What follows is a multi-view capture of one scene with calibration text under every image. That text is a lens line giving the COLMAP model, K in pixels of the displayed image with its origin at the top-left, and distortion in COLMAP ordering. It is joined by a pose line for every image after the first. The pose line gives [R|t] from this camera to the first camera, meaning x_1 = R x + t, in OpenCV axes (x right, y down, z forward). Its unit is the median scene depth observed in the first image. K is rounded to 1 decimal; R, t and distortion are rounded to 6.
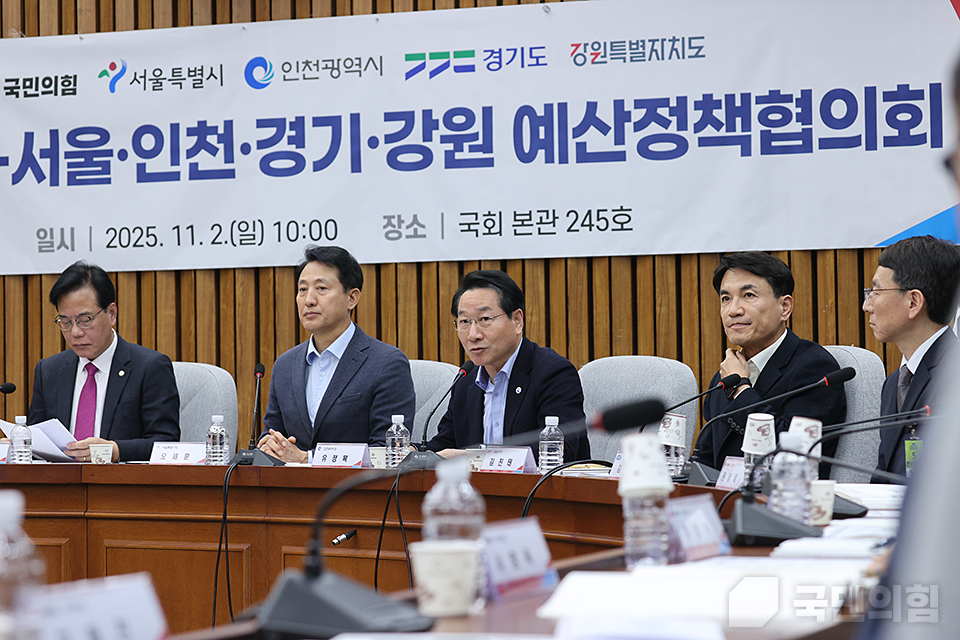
lens RADIAL K [[2707.4, 0, 480.0], [0, 2707.4, 320.0], [0, 0, 1]] dist [0.027399, 0.059771]
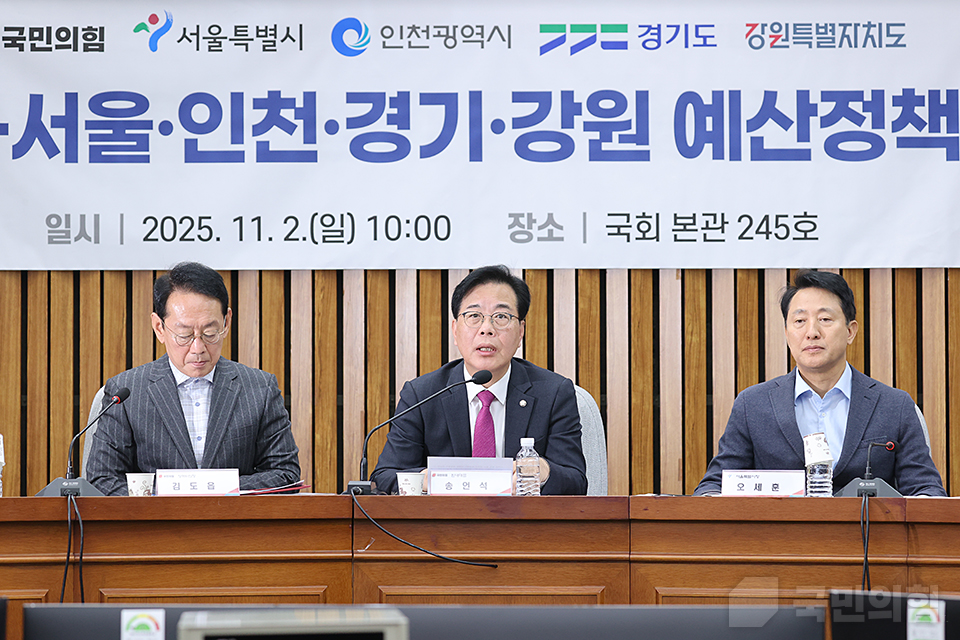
lens RADIAL K [[3123.9, 0, 480.0], [0, 3123.9, 320.0], [0, 0, 1]] dist [0.051010, -0.332588]
pose [[0.940677, 0.024672, 0.338404, -0.368078], [-0.019653, 0.999640, -0.018251, 0.012639], [-0.338732, 0.010517, 0.940824, 0.082483]]
